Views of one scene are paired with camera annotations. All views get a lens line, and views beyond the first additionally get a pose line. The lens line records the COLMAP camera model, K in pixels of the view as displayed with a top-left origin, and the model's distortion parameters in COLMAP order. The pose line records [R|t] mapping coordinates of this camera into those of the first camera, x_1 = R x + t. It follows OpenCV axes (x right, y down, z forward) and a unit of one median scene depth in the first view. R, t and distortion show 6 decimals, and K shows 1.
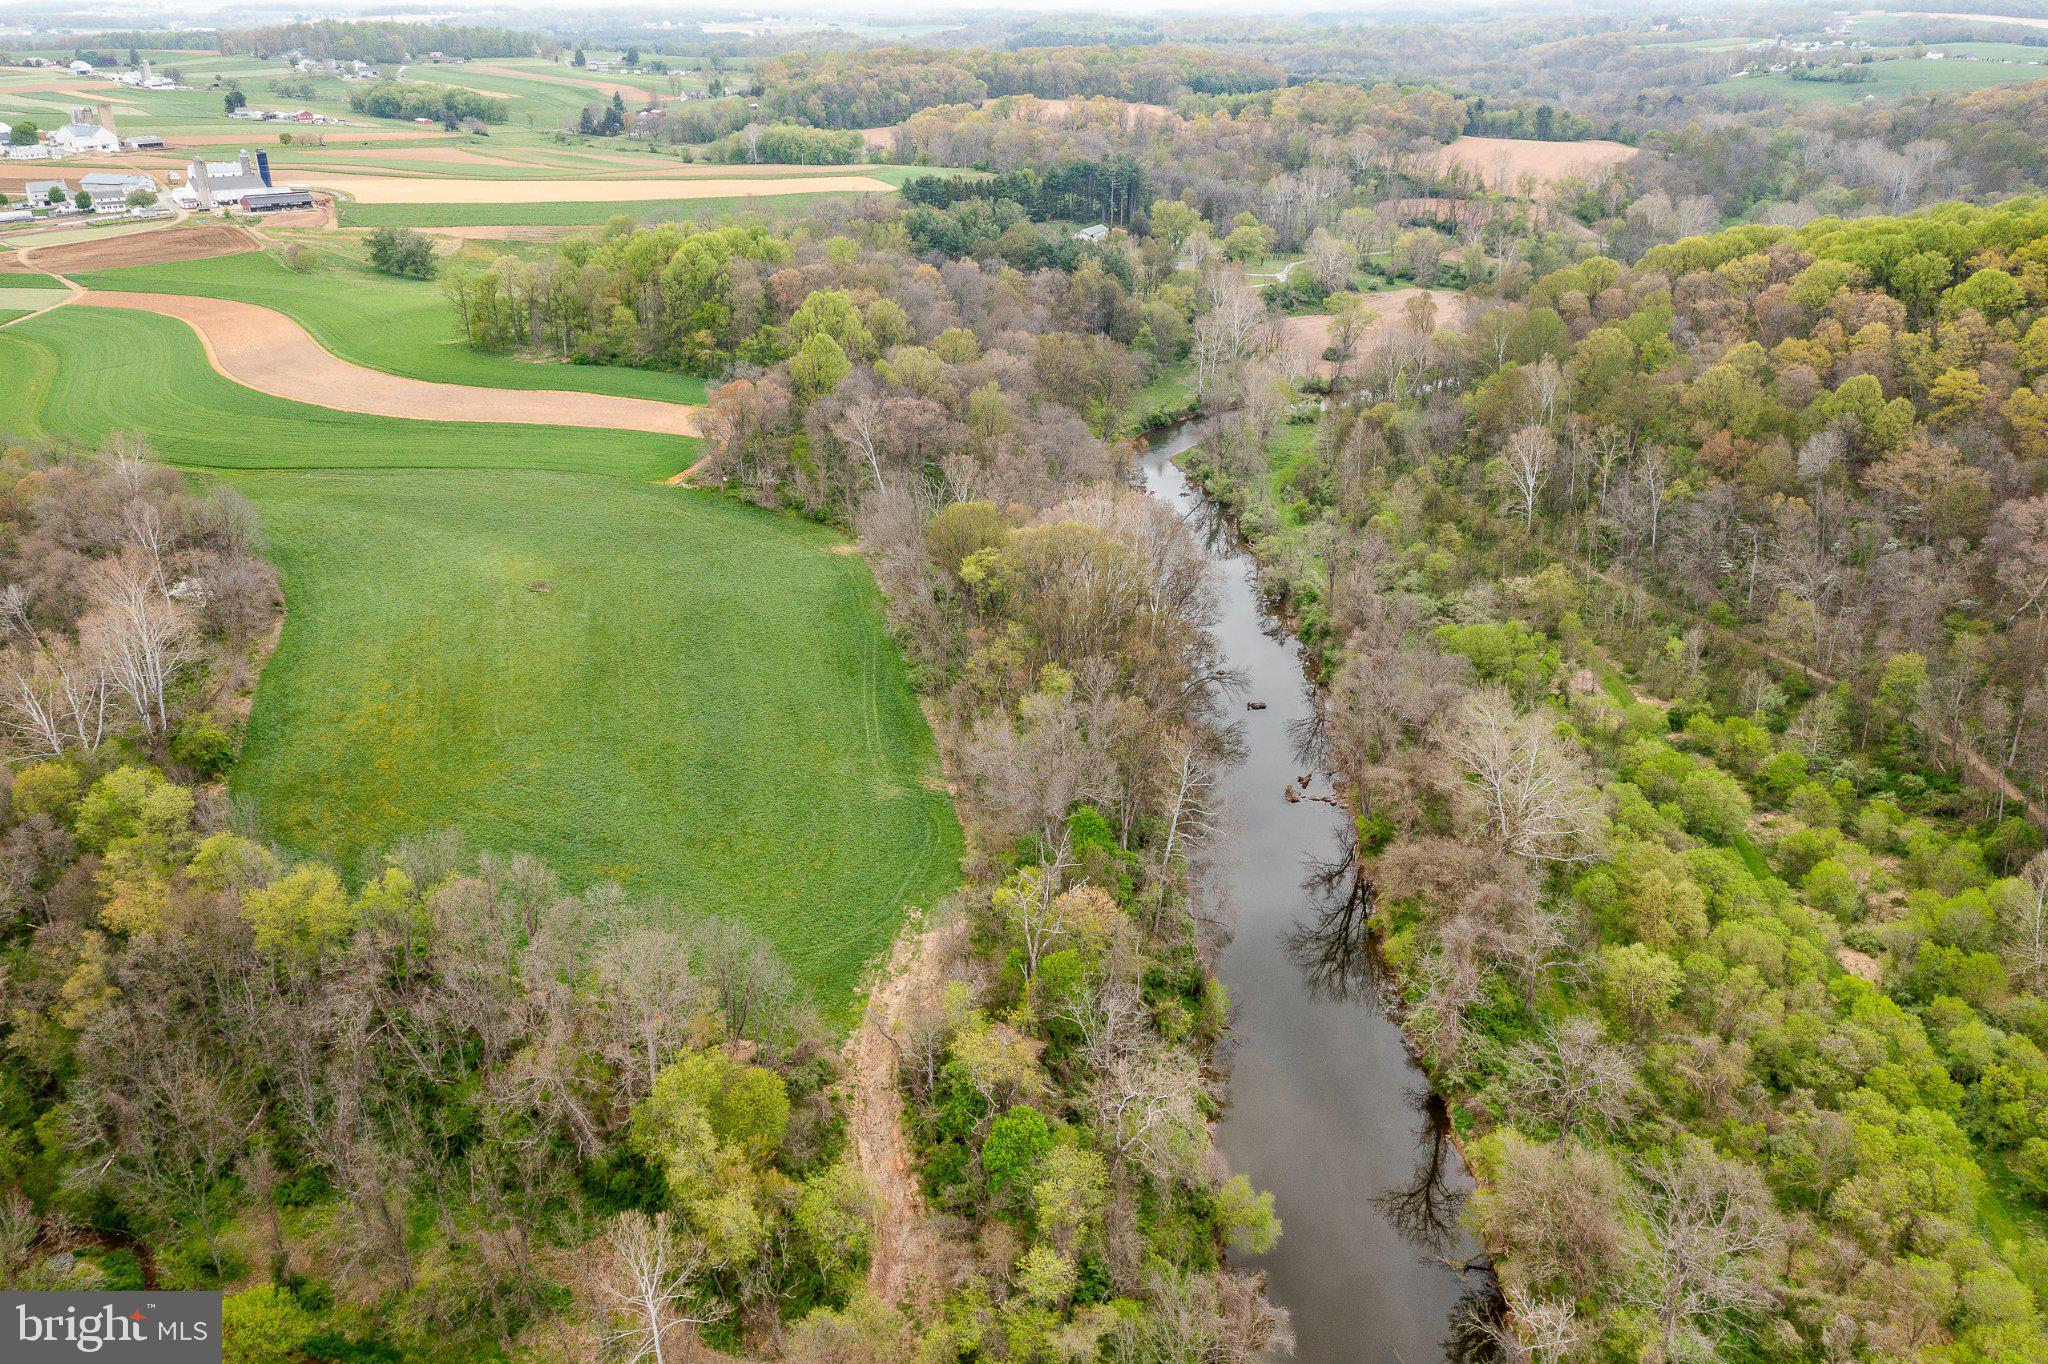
lens RADIAL K [[1597.7, 0, 1024.0], [0, 1597.7, 682.0], [0, 0, 1]] dist [0.009701, 0.027504]
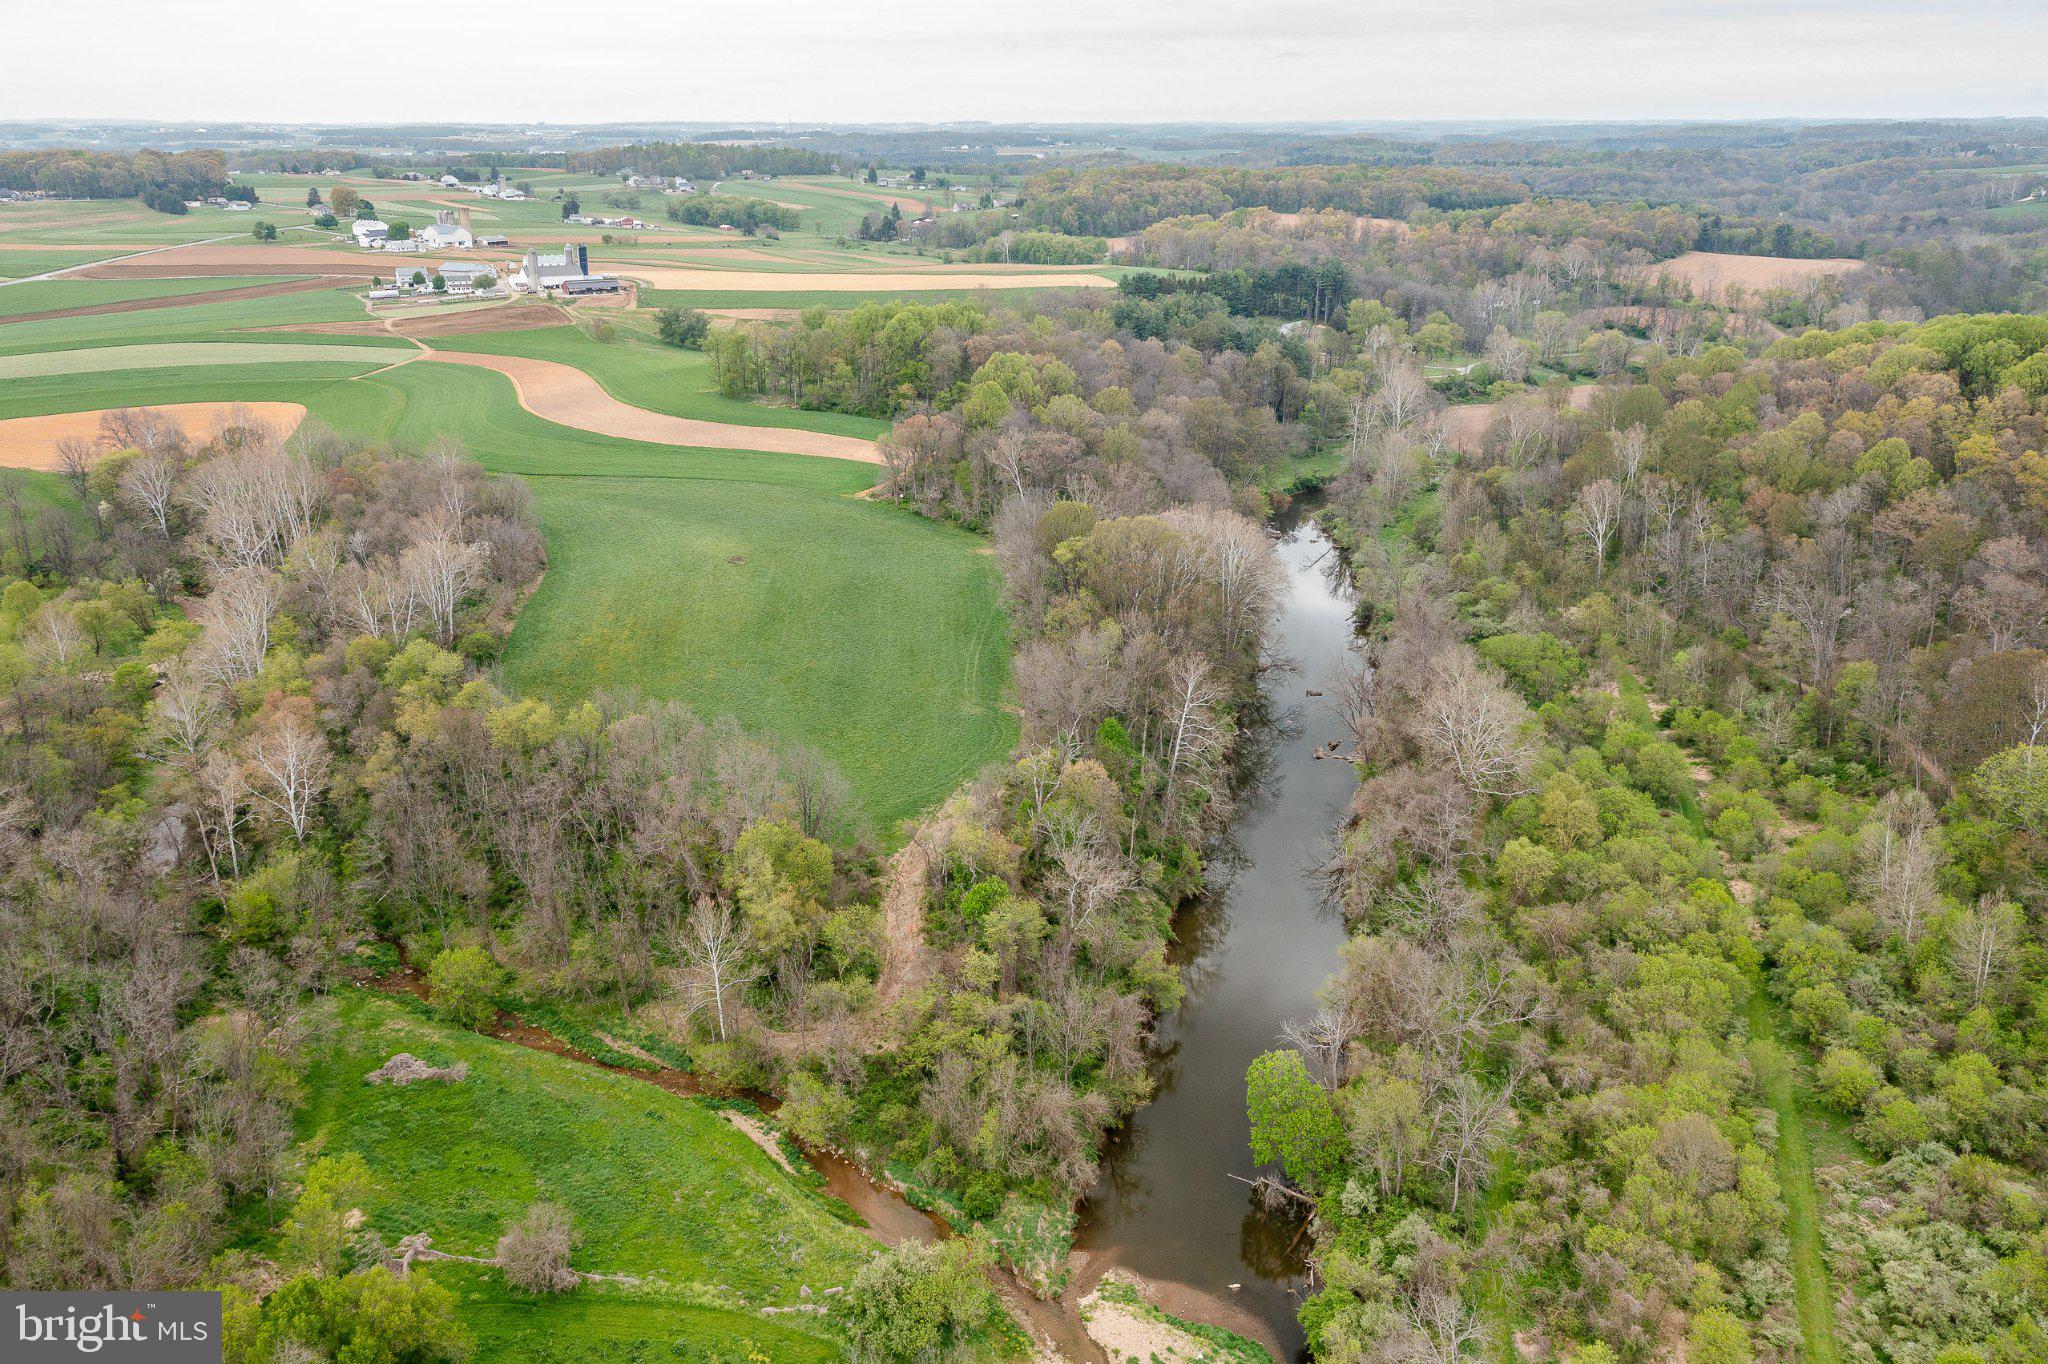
lens RADIAL K [[1597.7, 0, 1024.0], [0, 1597.7, 682.0], [0, 0, 1]] dist [0.009701, 0.027504]
pose [[0.985320, 0.059216, -0.160120, 0.055795], [-0.070021, 0.995573, -0.062696, 0.043279], [0.155699, 0.072988, 0.985104, -0.087469]]
